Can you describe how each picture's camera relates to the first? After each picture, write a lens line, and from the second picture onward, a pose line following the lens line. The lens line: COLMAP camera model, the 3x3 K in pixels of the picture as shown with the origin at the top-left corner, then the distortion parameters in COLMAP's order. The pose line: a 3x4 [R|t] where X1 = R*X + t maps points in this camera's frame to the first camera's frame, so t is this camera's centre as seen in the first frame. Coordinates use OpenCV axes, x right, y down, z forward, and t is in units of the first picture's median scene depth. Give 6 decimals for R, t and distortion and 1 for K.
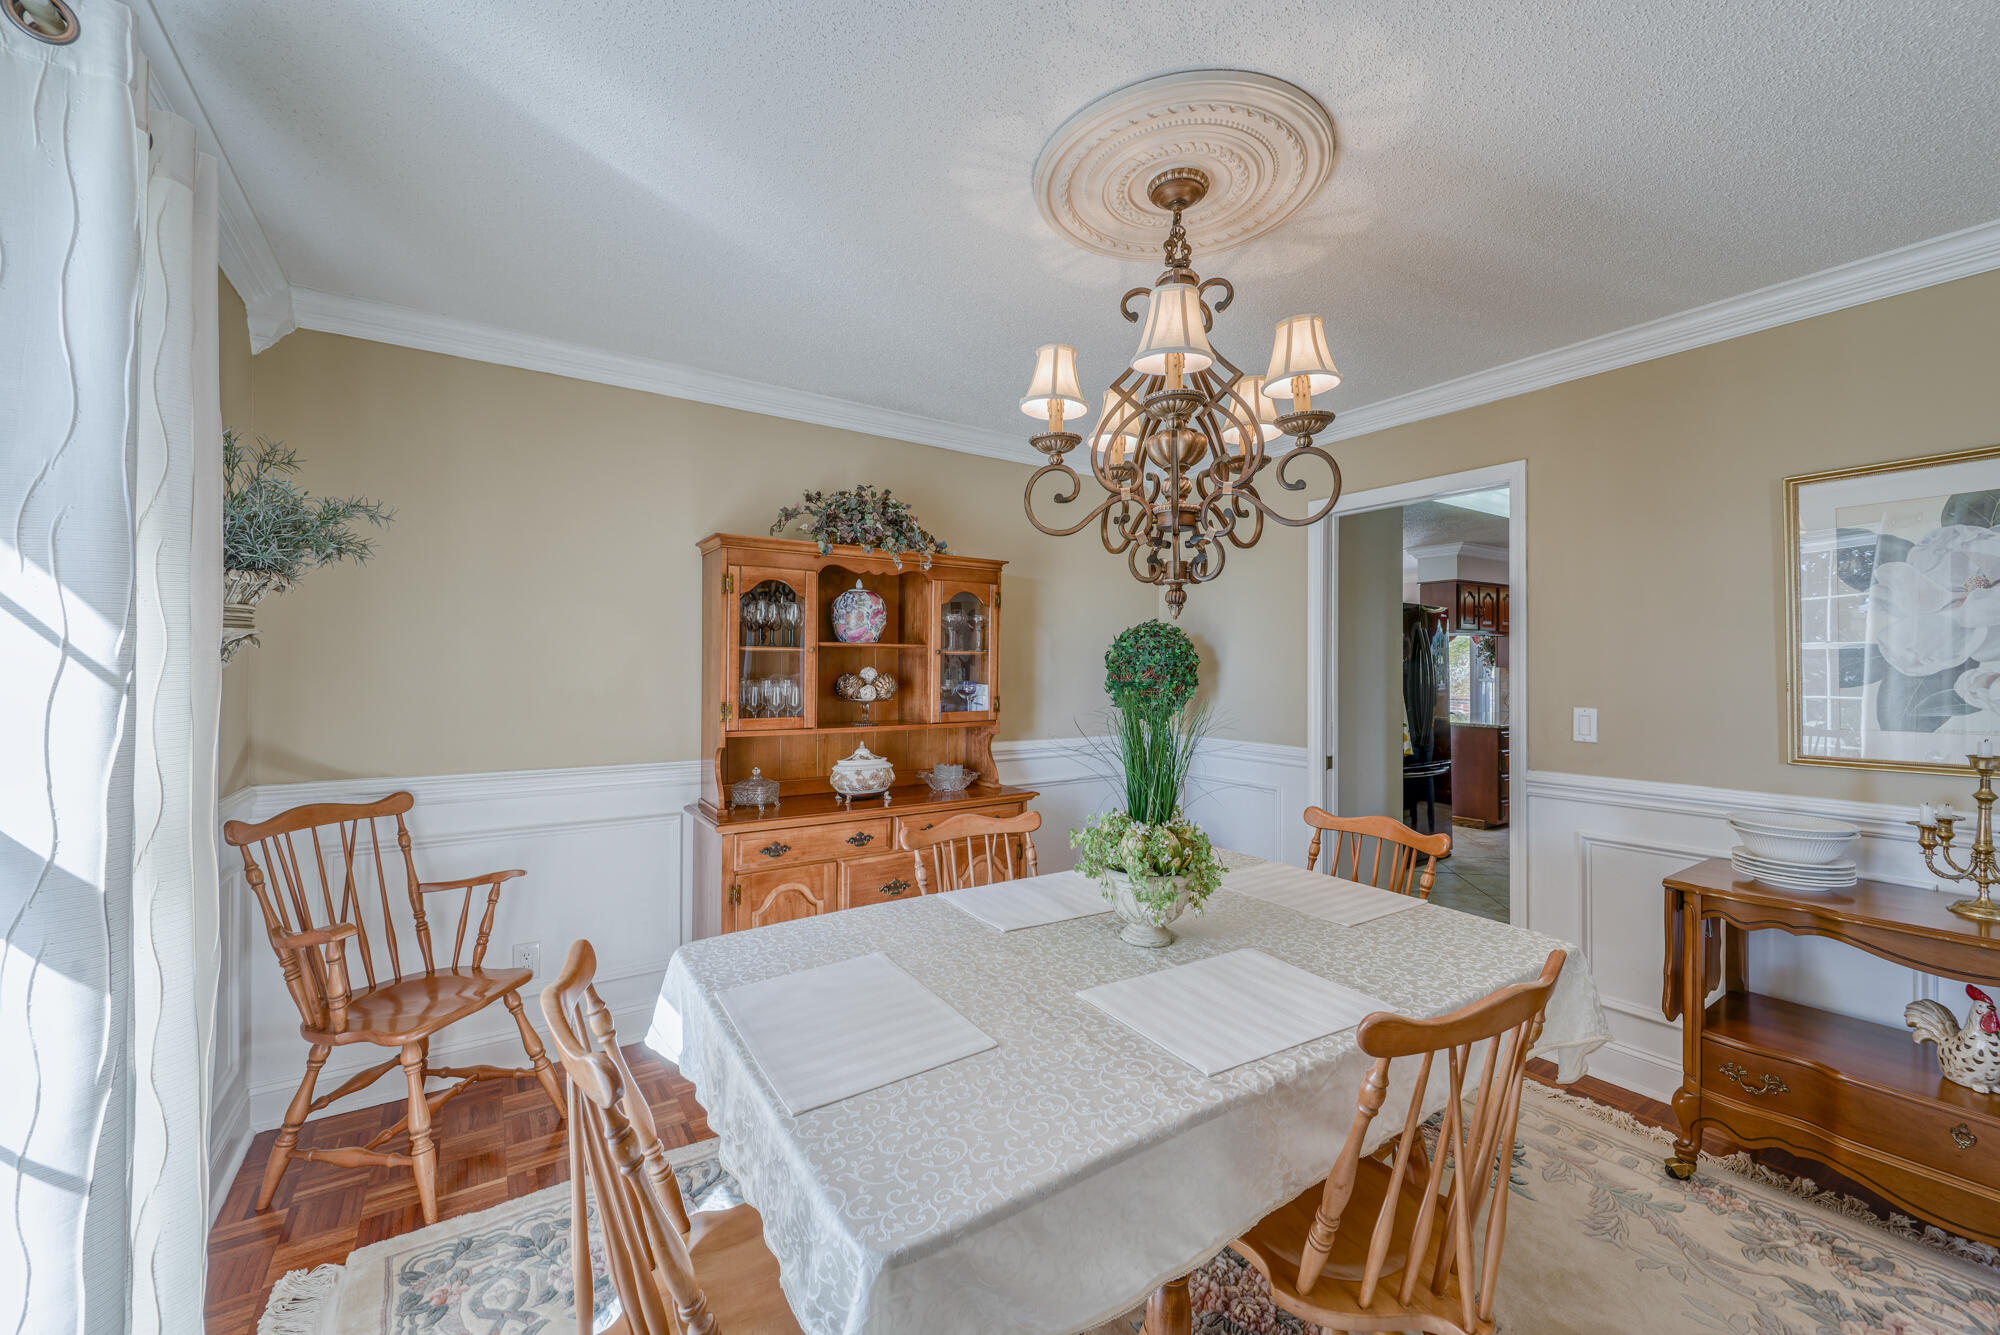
lens RADIAL K [[797.5, 0, 1000.0], [0, 797.5, 667.5], [0, 0, 1]] dist [-0.001631, -0.000399]
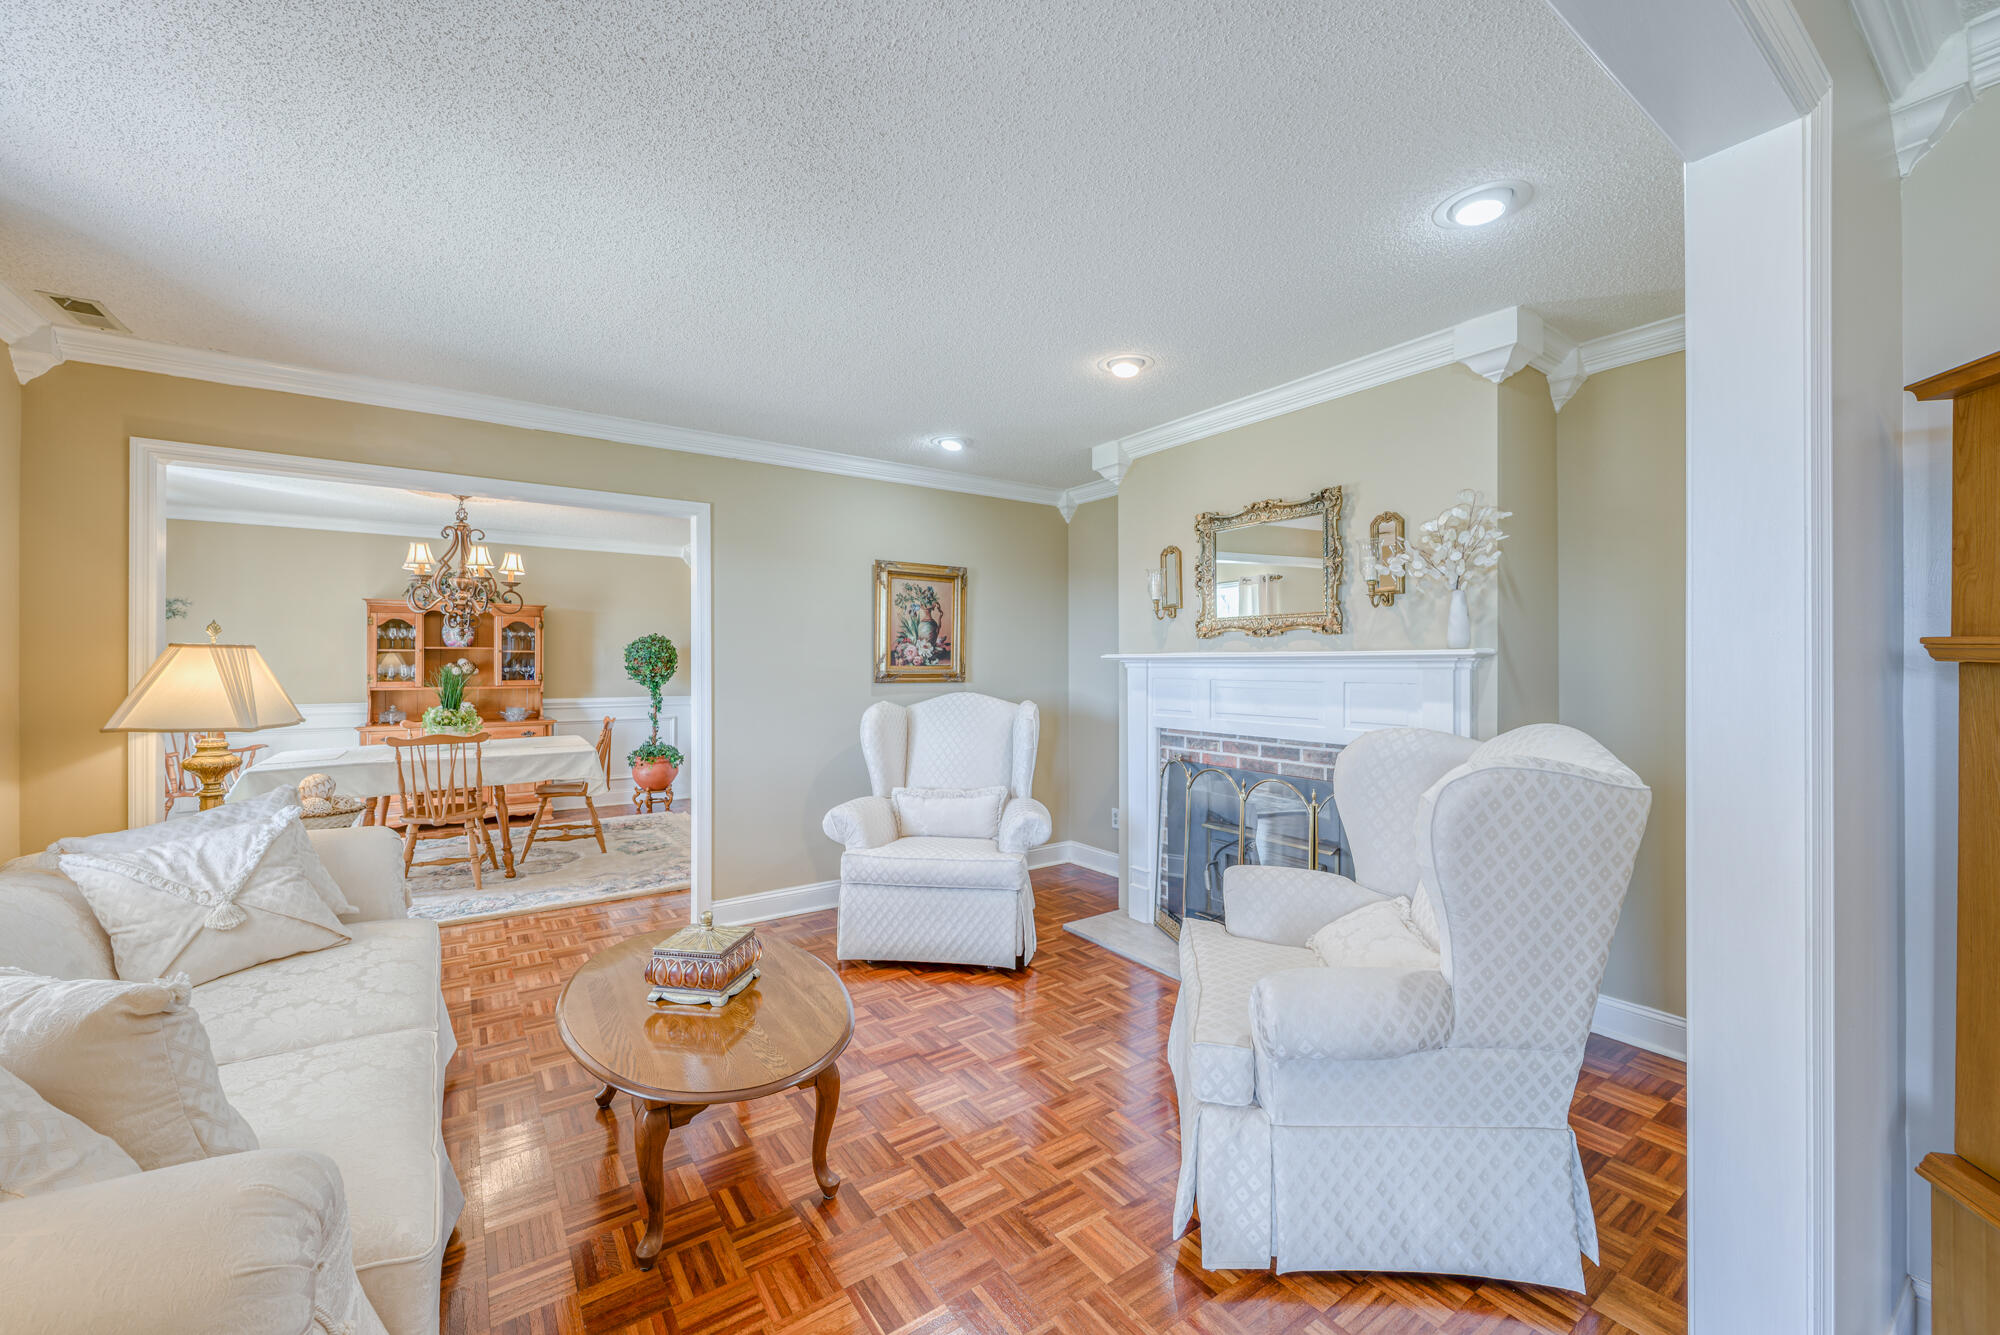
lens RADIAL K [[808.3, 0, 1032.7], [0, 808.3, 663.7], [0, 0, 1]] dist [-0.001064, -0.000203]
pose [[0.999799, -0.002929, 0.019832, 1.464544], [0.002894, 0.999994, 0.001779, 0.015322], [-0.019837, -0.001721, 0.999802, -1.294760]]
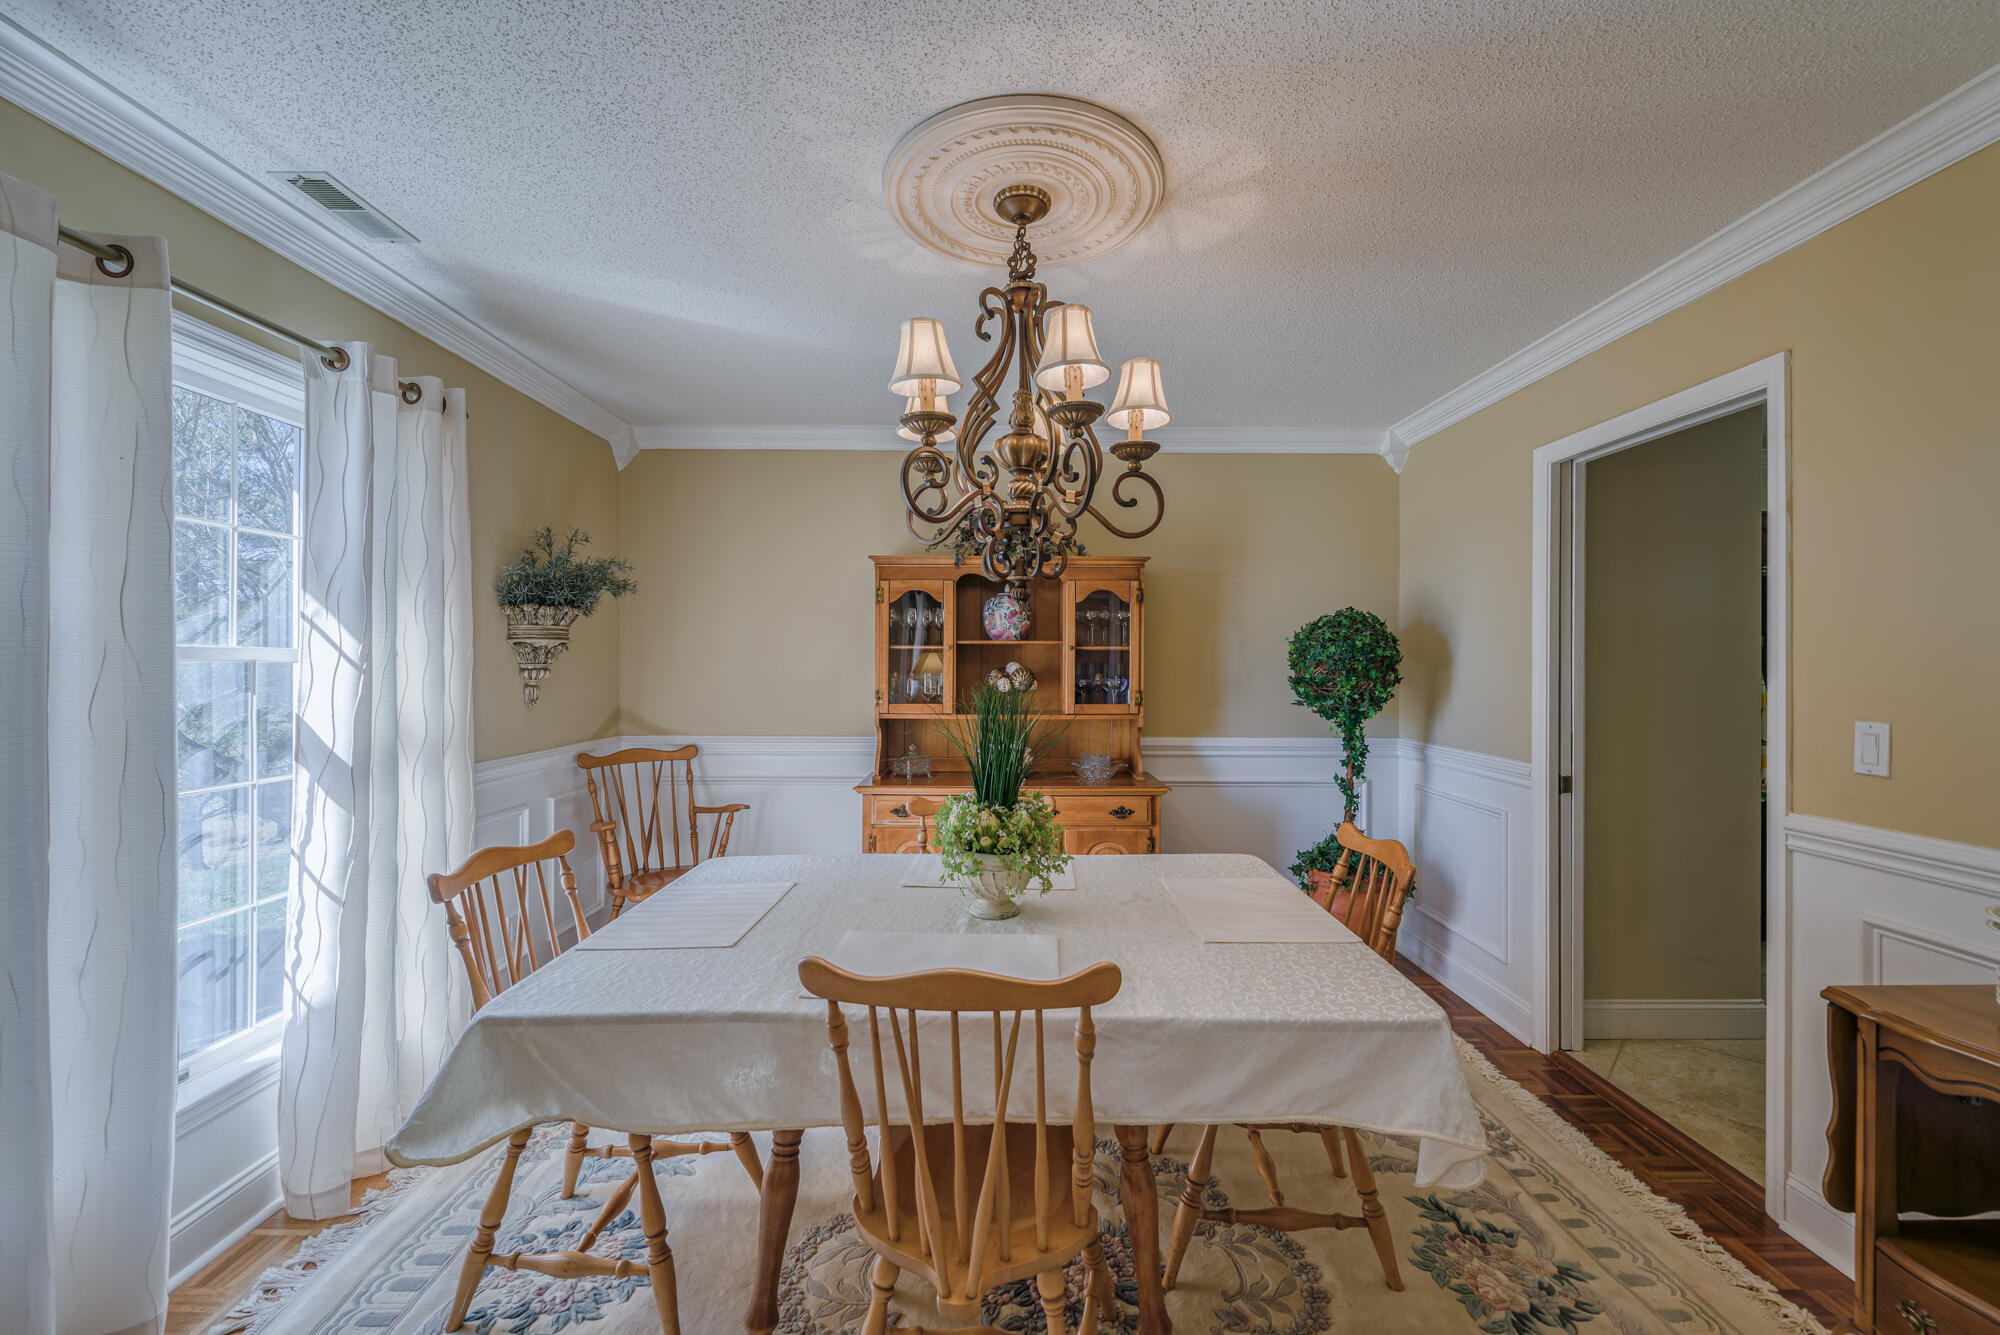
lens RADIAL K [[797.5, 0, 1000.0], [0, 797.5, 667.5], [0, 0, 1]] dist [-0.001631, -0.000399]
pose [[0.825808, 0.001369, -0.563949, 0.518198], [0.000792, 0.999993, 0.003588, 0.003806], [0.563950, -0.003410, 0.825802, 0.074889]]
